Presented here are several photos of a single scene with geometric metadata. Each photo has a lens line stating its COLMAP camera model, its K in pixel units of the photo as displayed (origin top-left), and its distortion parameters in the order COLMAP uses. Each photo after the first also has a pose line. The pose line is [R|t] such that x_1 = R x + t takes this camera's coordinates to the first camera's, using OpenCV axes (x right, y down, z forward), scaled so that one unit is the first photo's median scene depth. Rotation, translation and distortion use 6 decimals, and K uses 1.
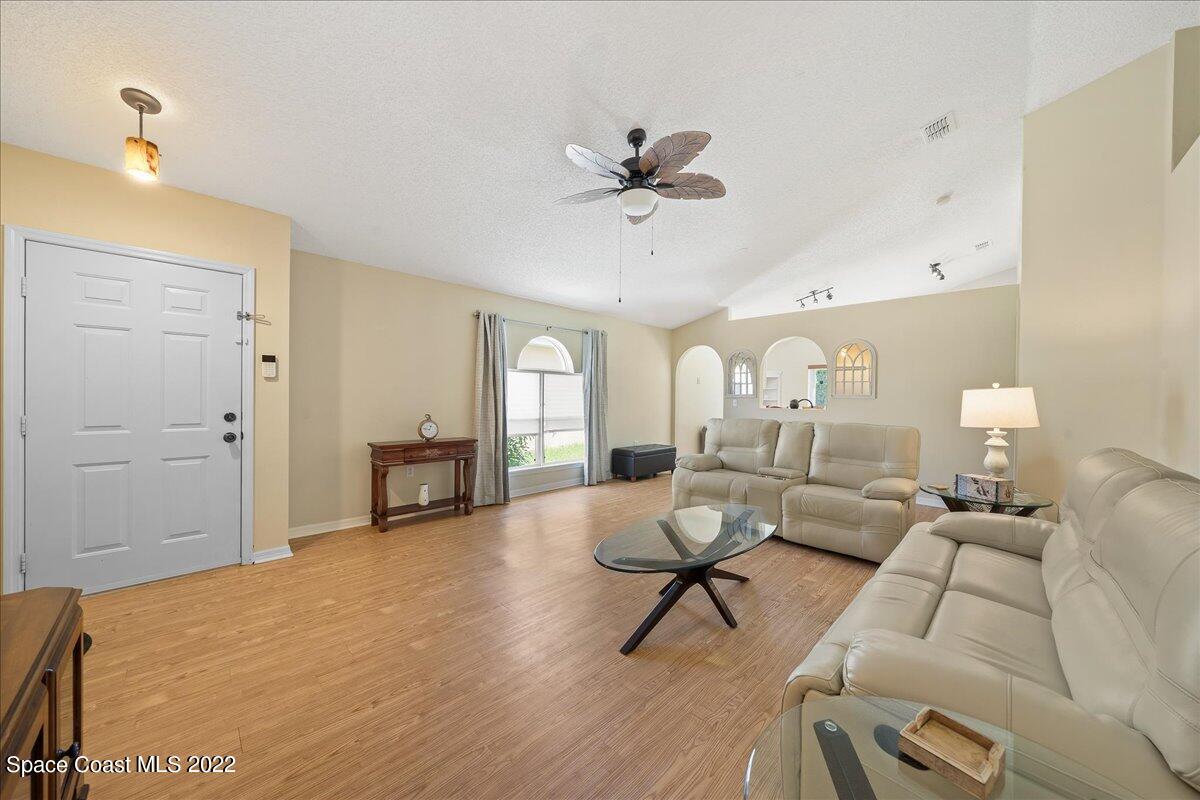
lens RADIAL K [[413.7, 0, 606.7], [0, 413.7, 401.7], [0, 0, 1]] dist [-0.006671, 0.000571]
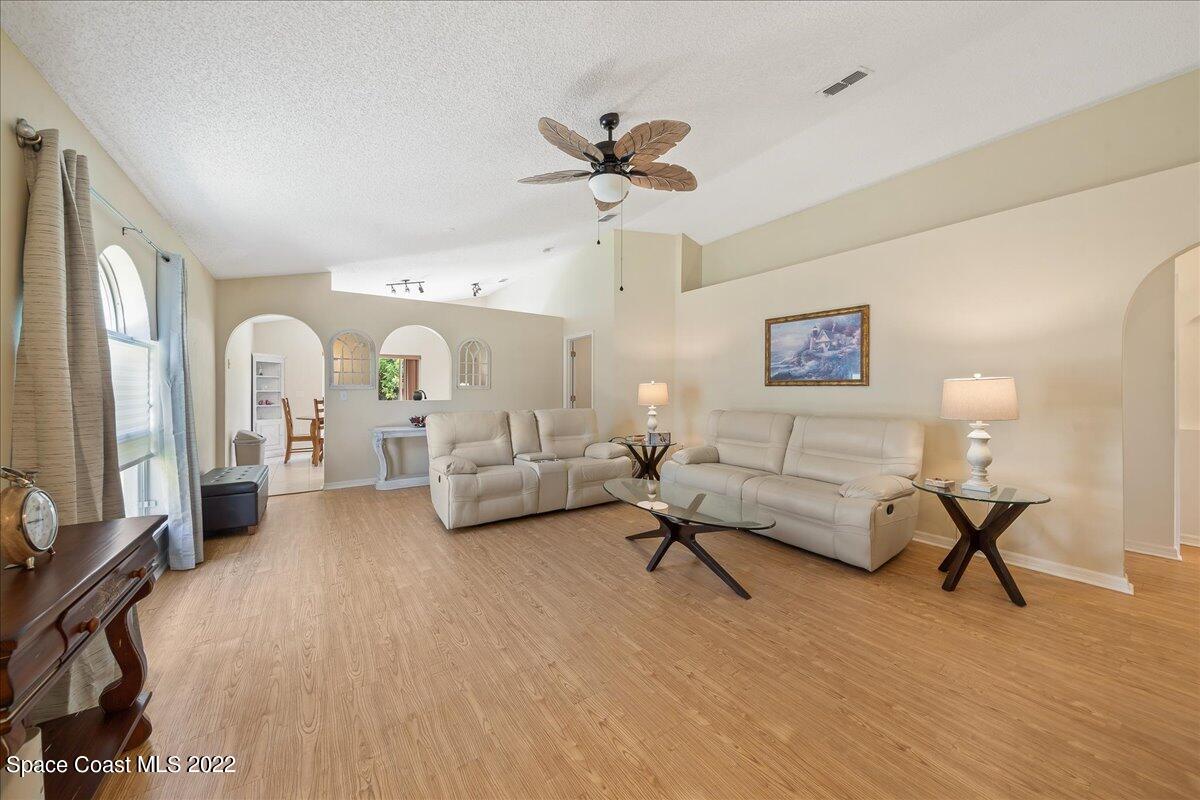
lens RADIAL K [[413.7, 0, 602.6], [0, 413.7, 393.1], [0, 0, 1]] dist [-0.006671, 0.000571]
pose [[0.188520, -0.019259, 0.981881, -0.885387], [0.012680, 0.999772, 0.017175, -0.023166], [-0.981988, 0.009213, 0.188721, 0.845435]]
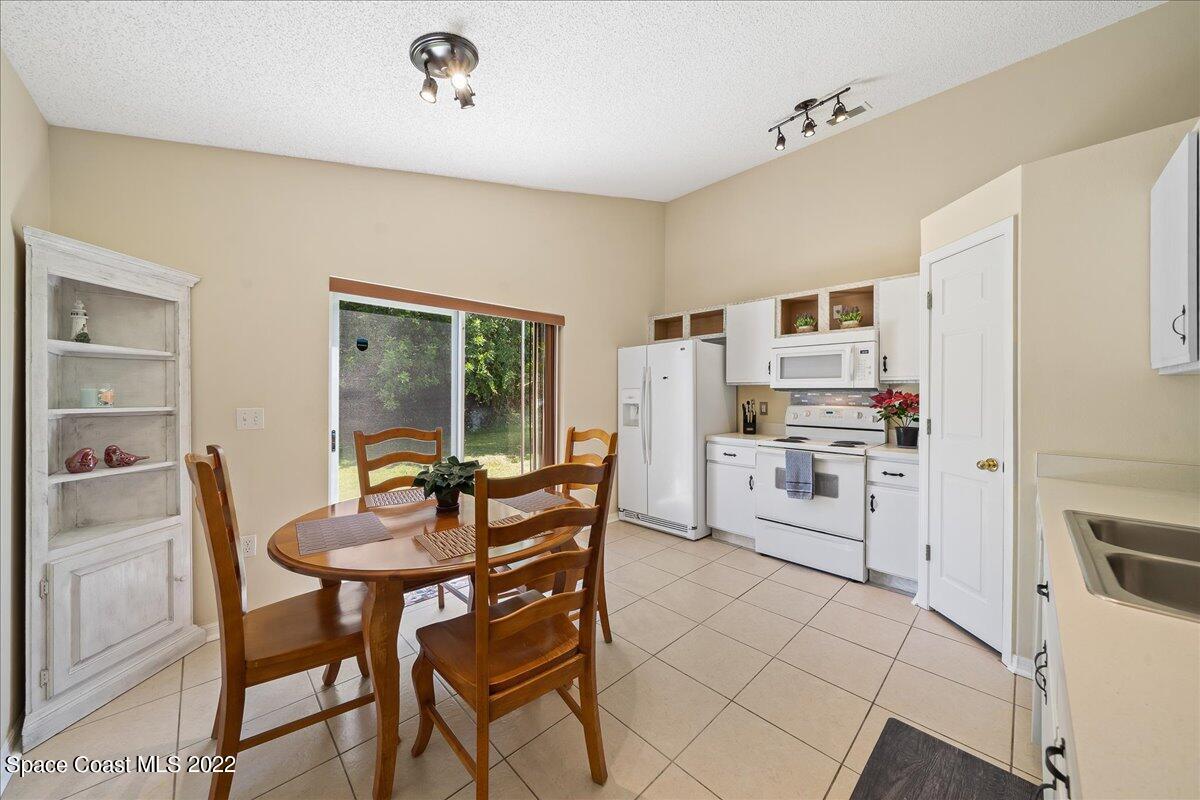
lens RADIAL K [[413.7, 0, 601.7], [0, 413.7, 396.0], [0, 0, 1]] dist [-0.006671, 0.000571]
pose [[0.043066, -0.014363, 0.998969, 0.722222], [0.011253, 0.999840, 0.013891, -0.040583], [-0.999009, 0.010643, 0.043221, 2.697144]]
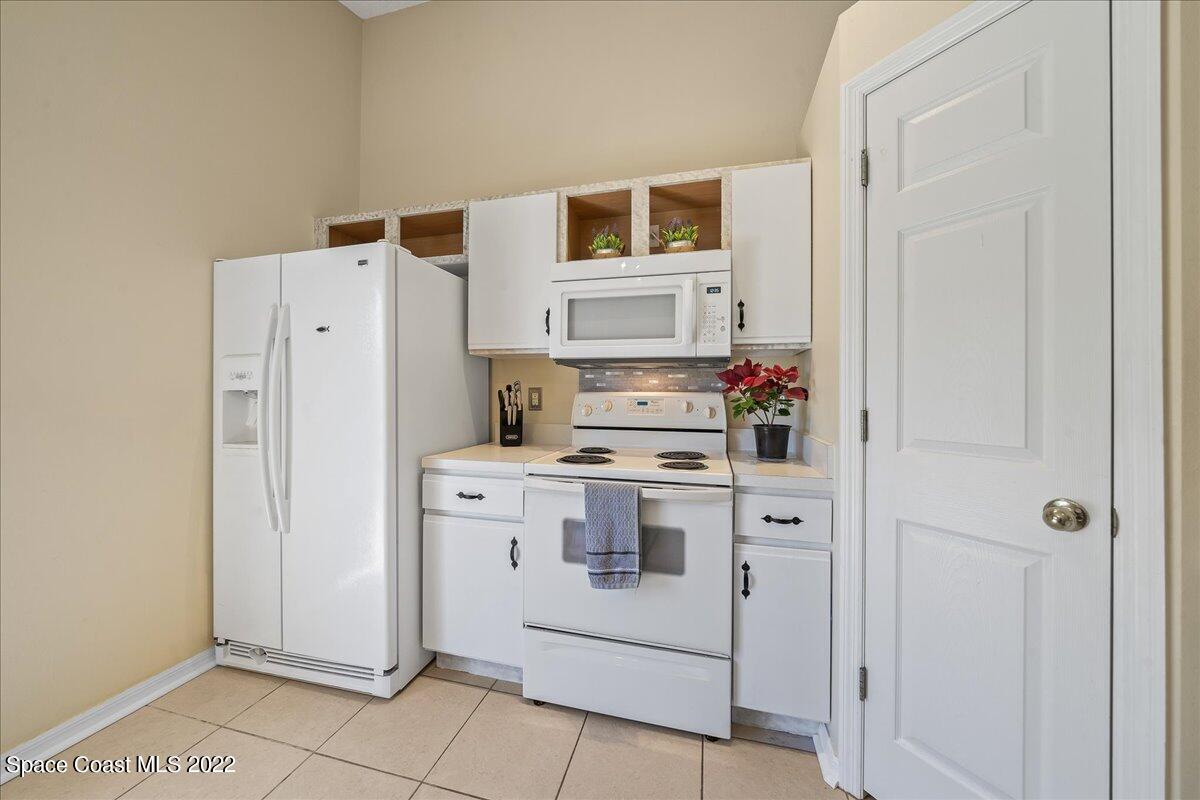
lens RADIAL K [[413.7, 0, 600.3], [0, 413.7, 390.8], [0, 0, 1]] dist [-0.006671, 0.000571]
pose [[-0.488968, -0.010181, 0.872242, 1.375927], [0.003183, 0.999904, 0.013455, 0.000847], [-0.872296, 0.009356, -0.488889, 2.493526]]
